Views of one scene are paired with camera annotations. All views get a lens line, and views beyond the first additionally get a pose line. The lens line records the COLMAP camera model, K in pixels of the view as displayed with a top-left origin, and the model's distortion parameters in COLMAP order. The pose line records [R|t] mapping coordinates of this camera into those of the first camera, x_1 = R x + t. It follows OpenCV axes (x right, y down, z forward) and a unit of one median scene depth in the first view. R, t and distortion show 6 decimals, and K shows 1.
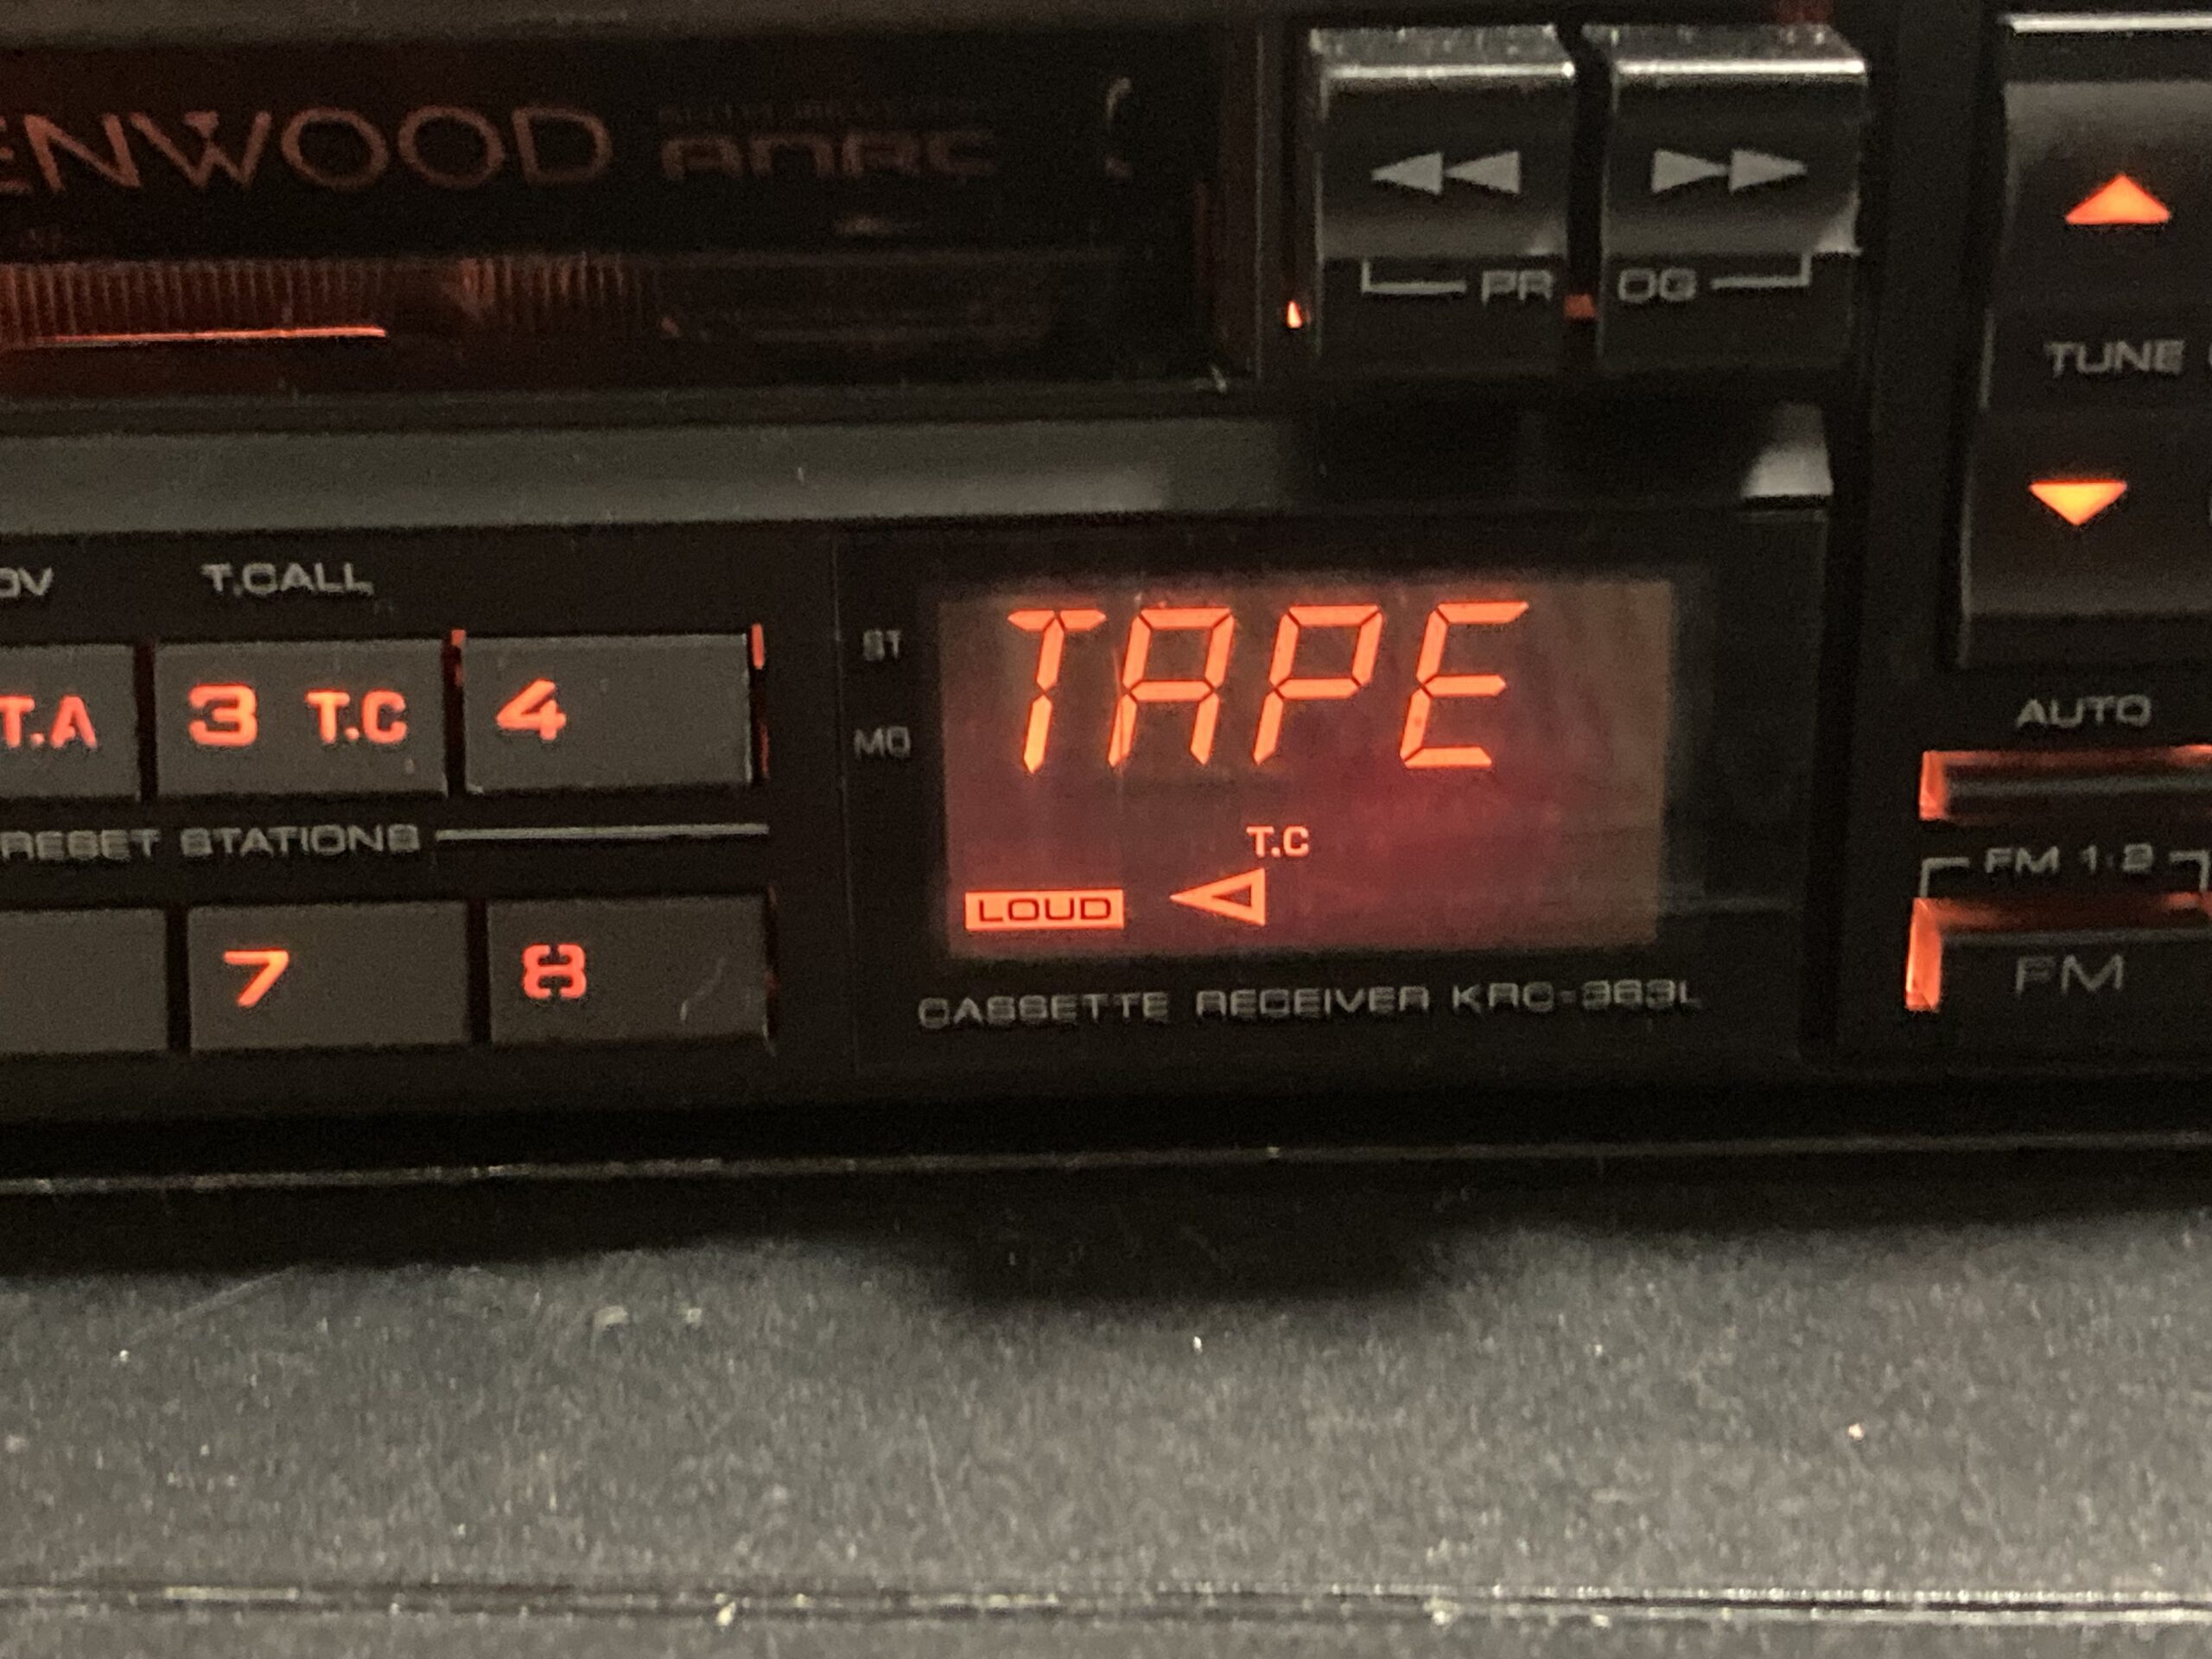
lens RADIAL K [[3545.8, 0, 1106.0], [0, 3545.8, 829.5], [0, 0, 1]] dist [0.250595, -1.038585]
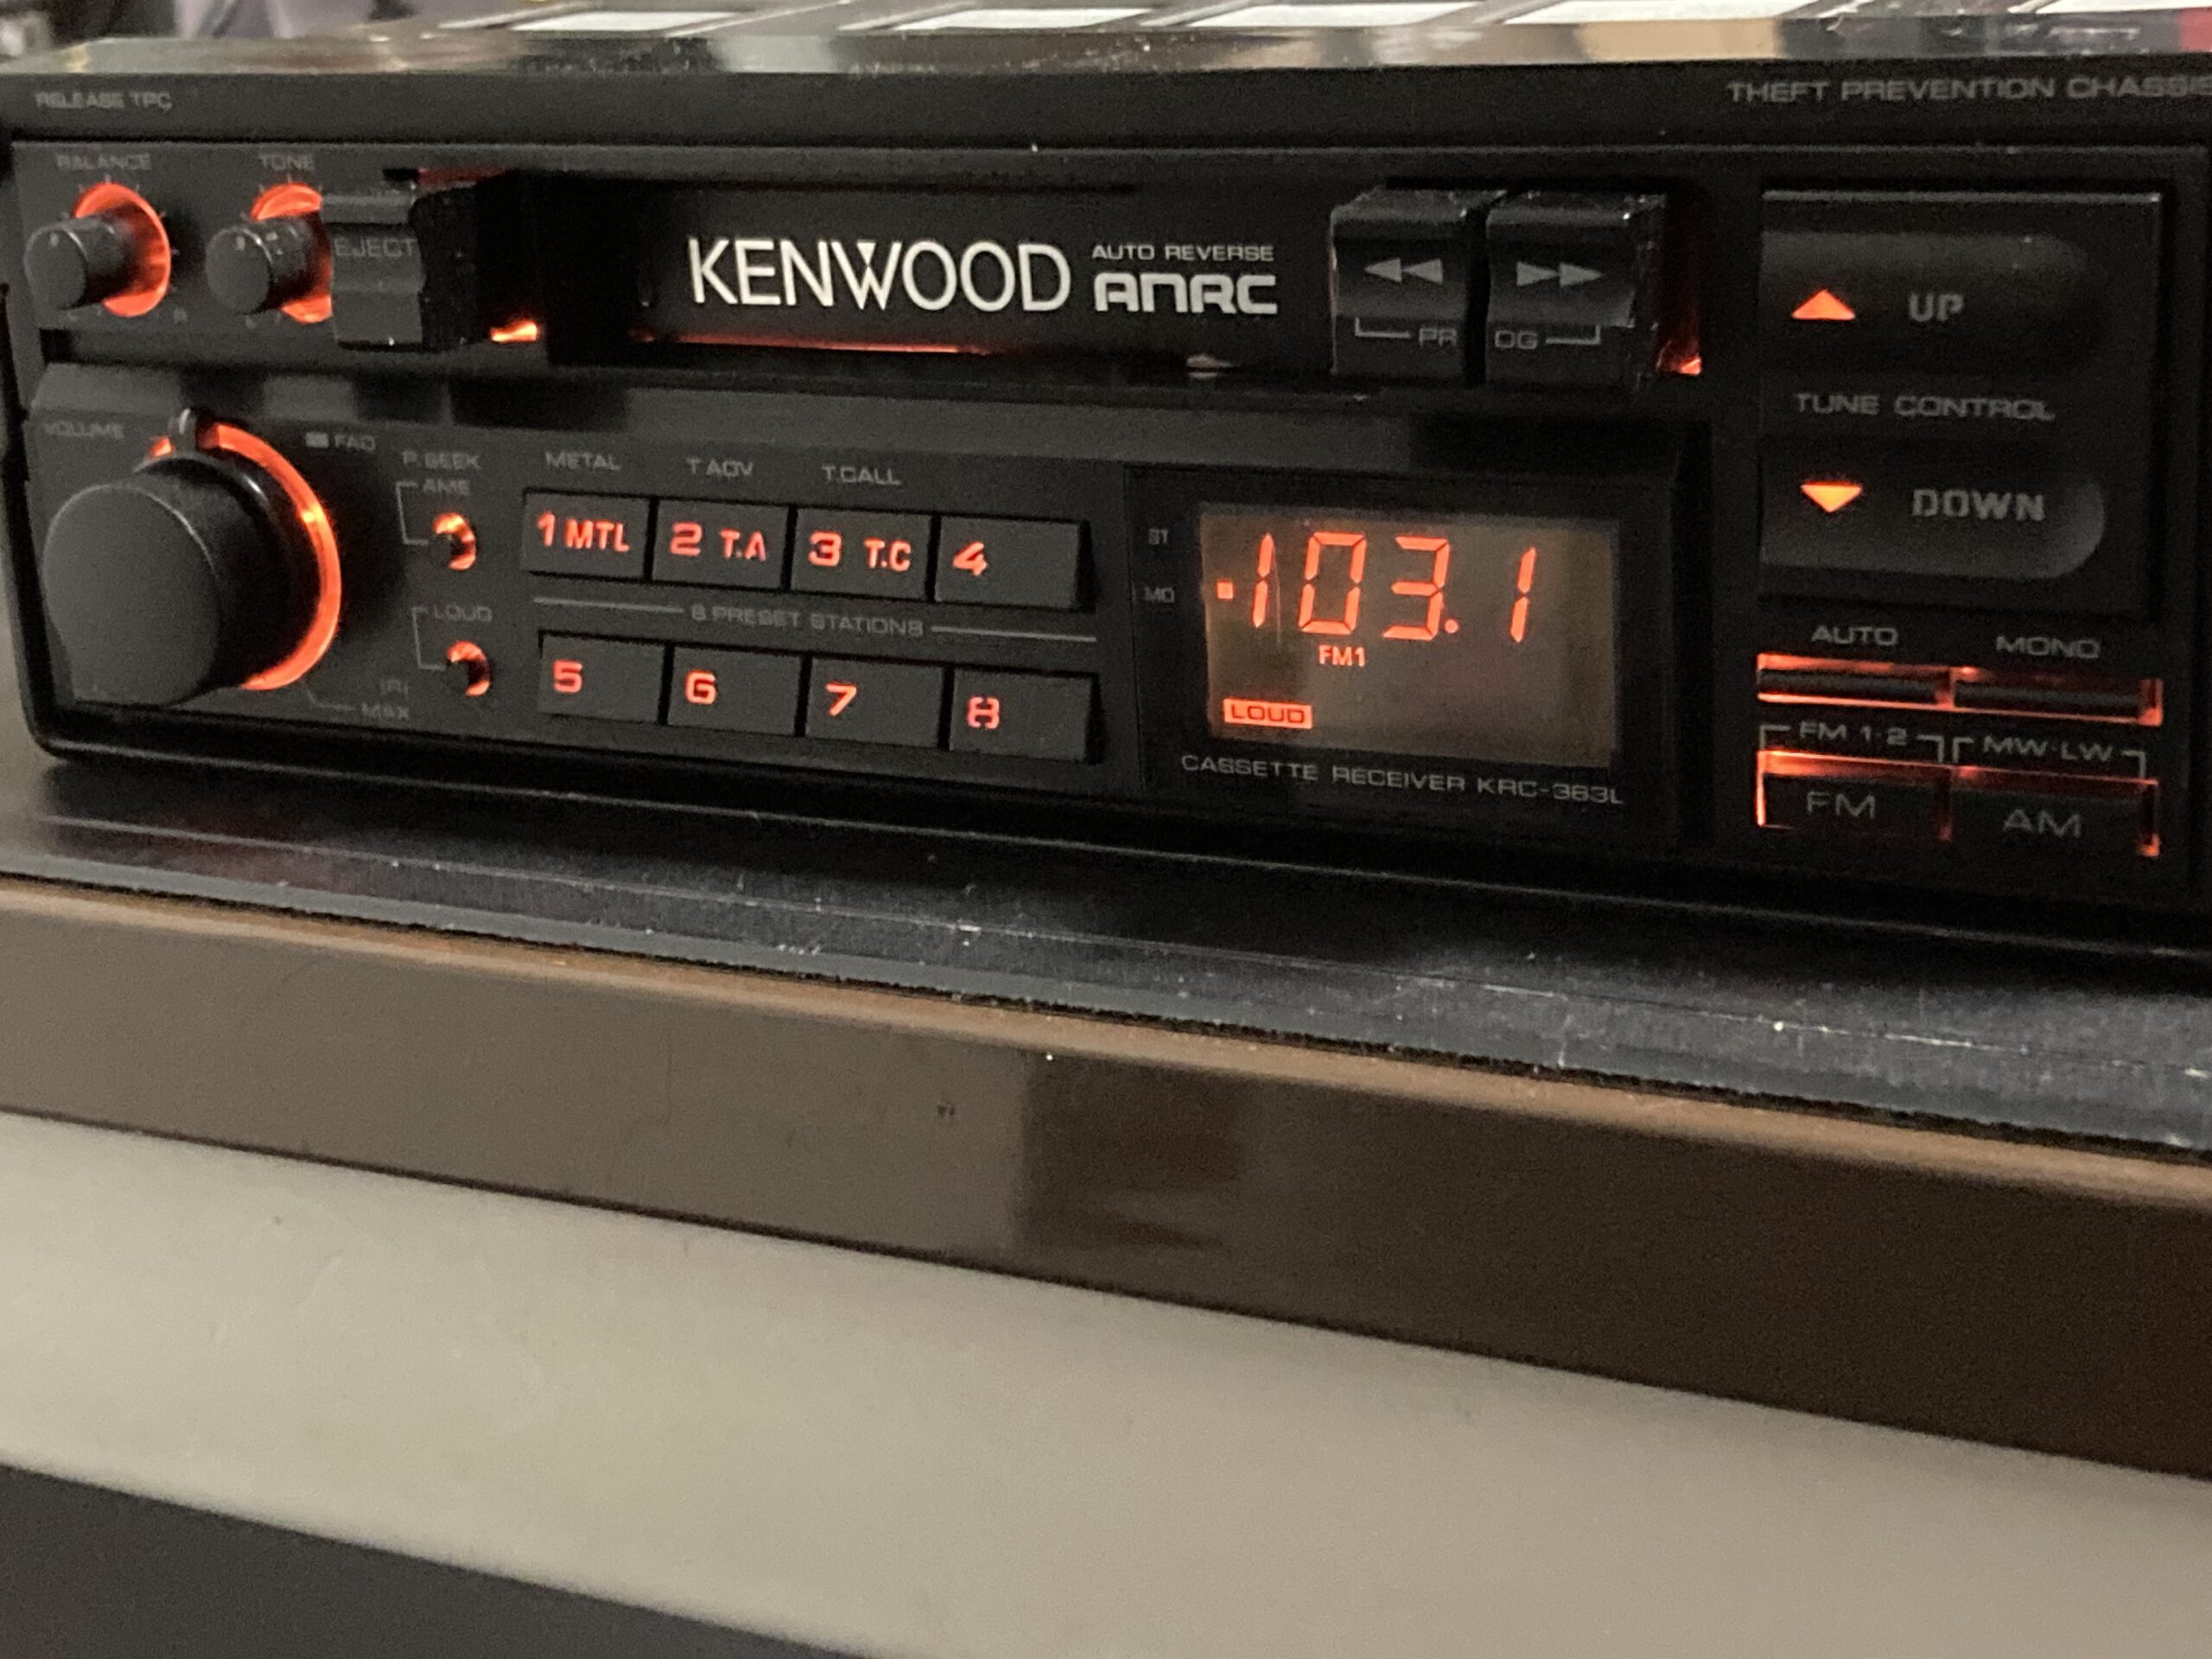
lens RADIAL K [[3545.8, 0, 1106.0], [0, 3545.8, 829.5], [0, 0, 1]] dist [0.250595, -1.038585]
pose [[0.883690, 0.103049, -0.456589, 0.733864], [-0.135983, 0.989913, -0.039766, 0.164434], [0.447885, 0.097229, 0.888789, -0.552903]]
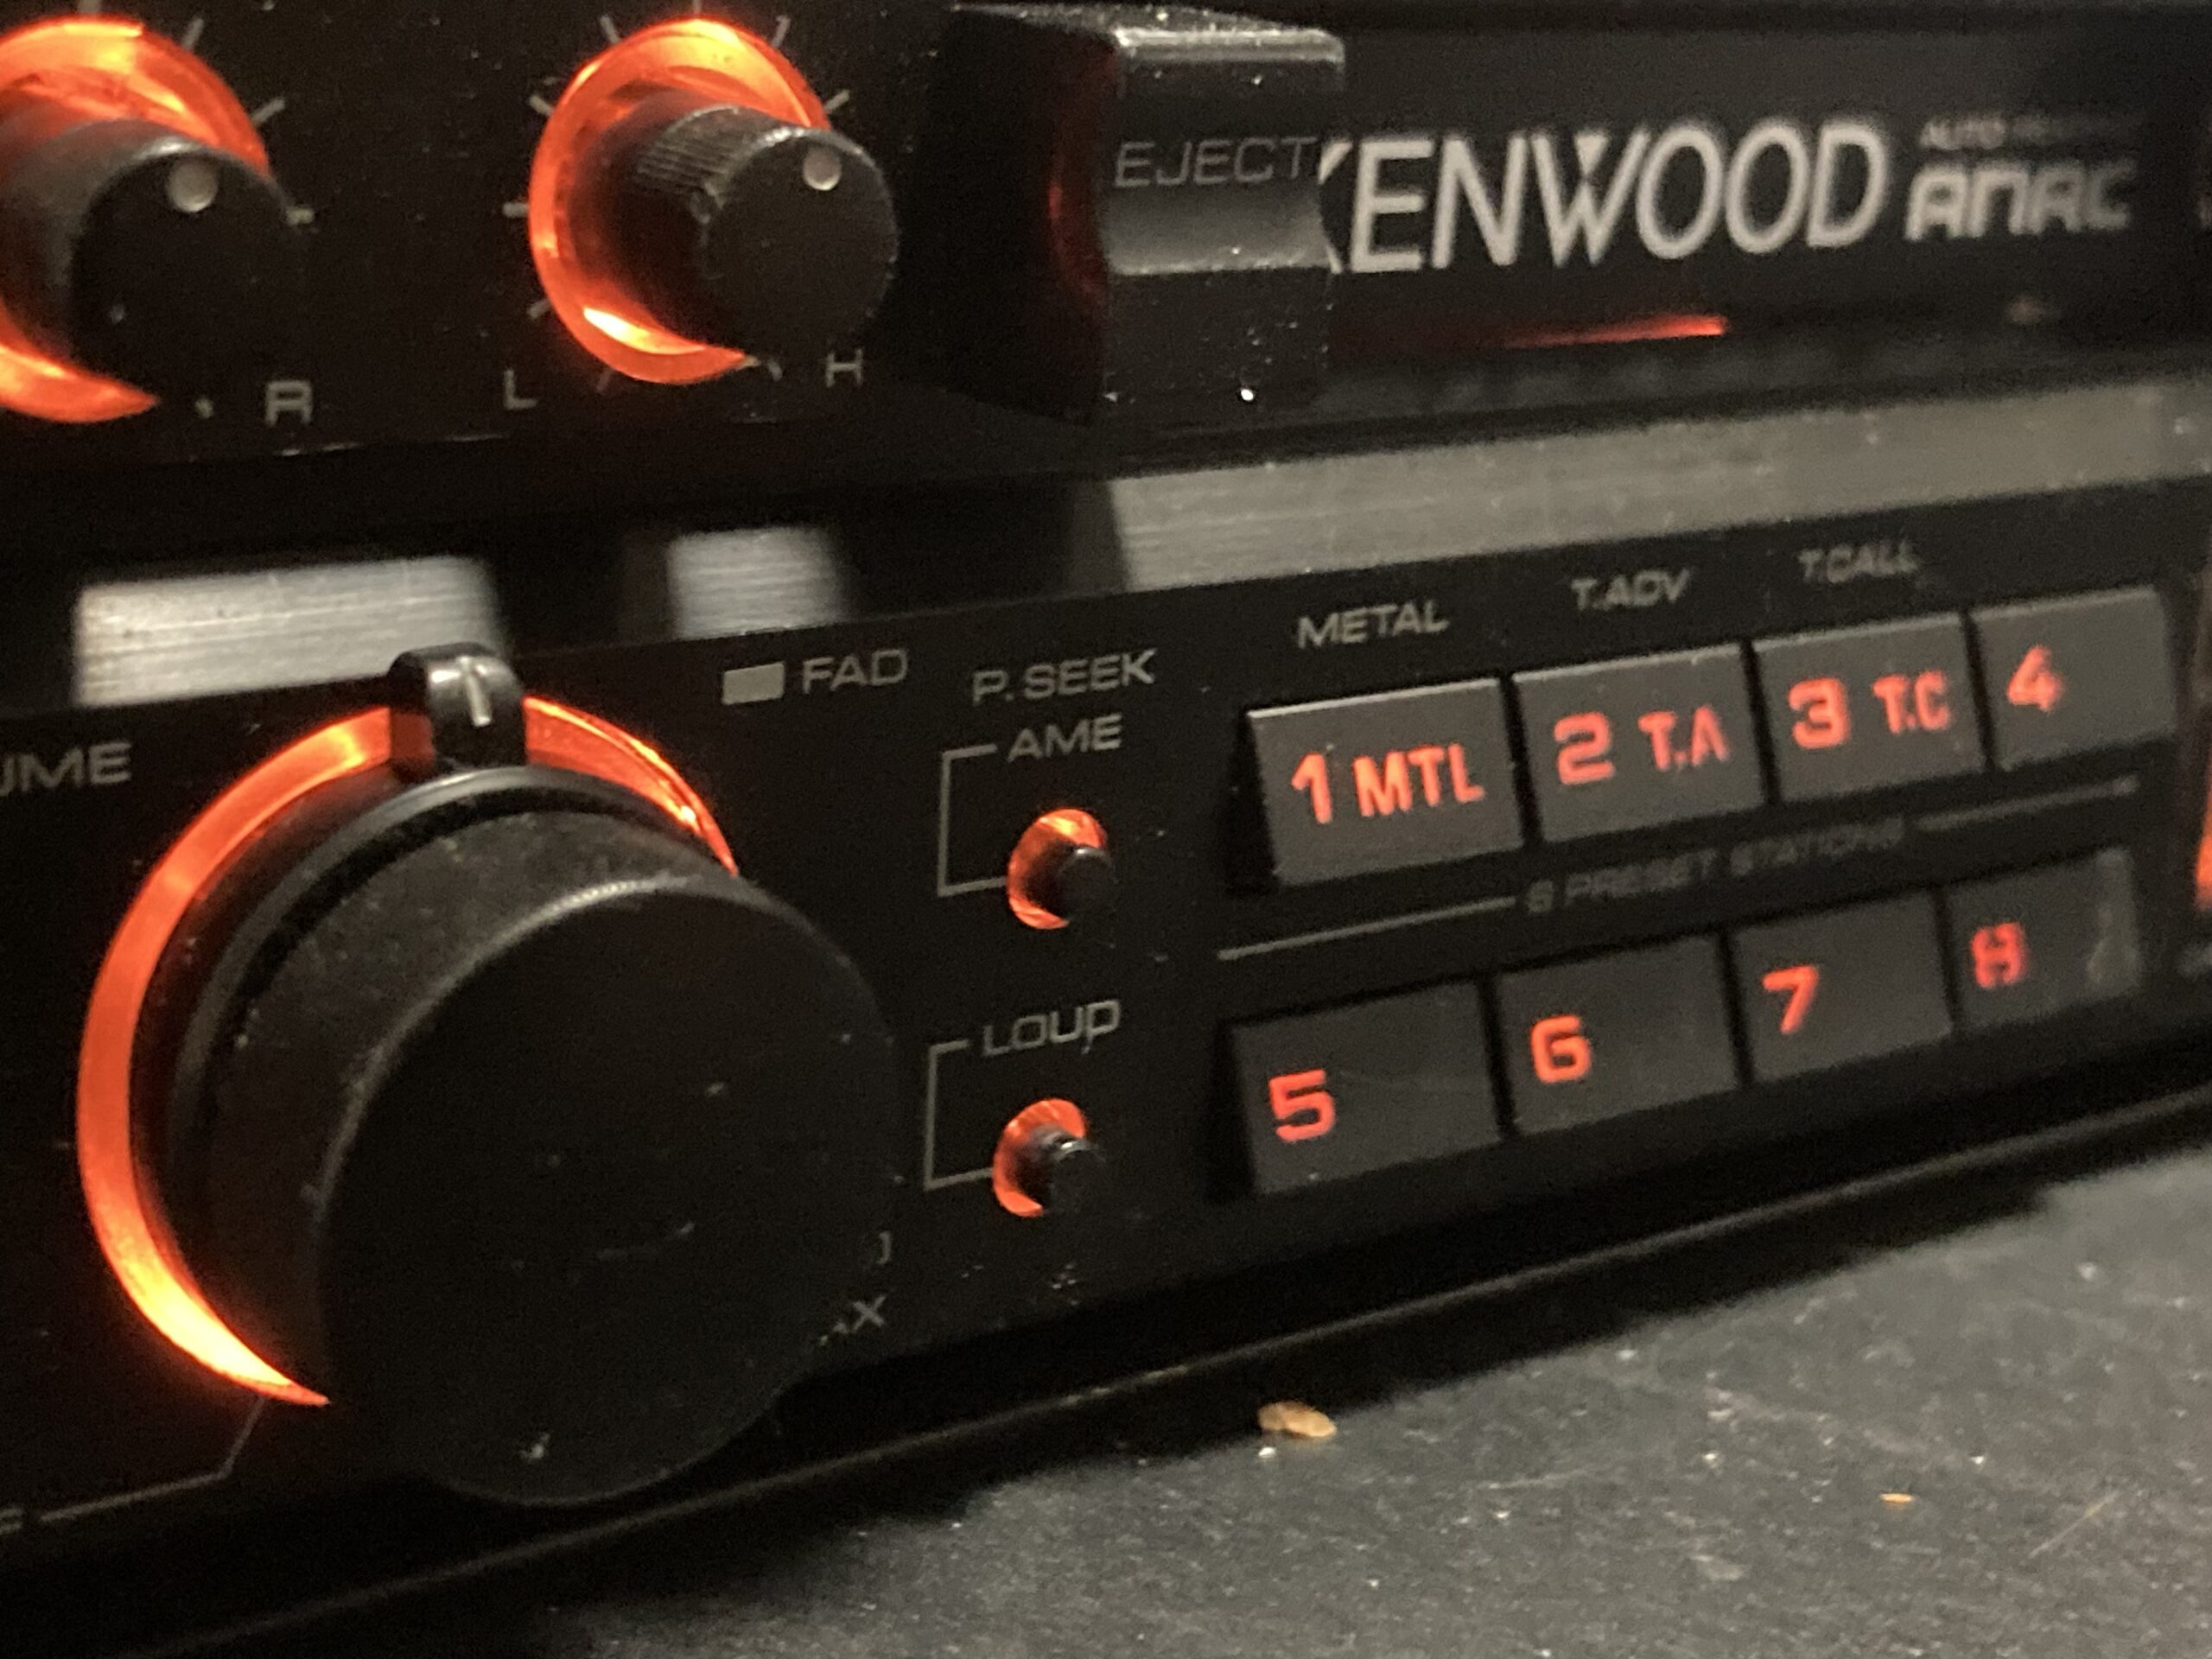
lens RADIAL K [[3546.3, 0, 1106.0], [0, 3546.3, 829.5], [0, 0, 1]] dist [-0.015528, -0.107634]
pose [[0.846685, -0.112003, 0.520173, -0.895845], [0.159580, 0.986045, -0.047433, 0.012641], [-0.507601, 0.123170, 0.852743, 0.295849]]
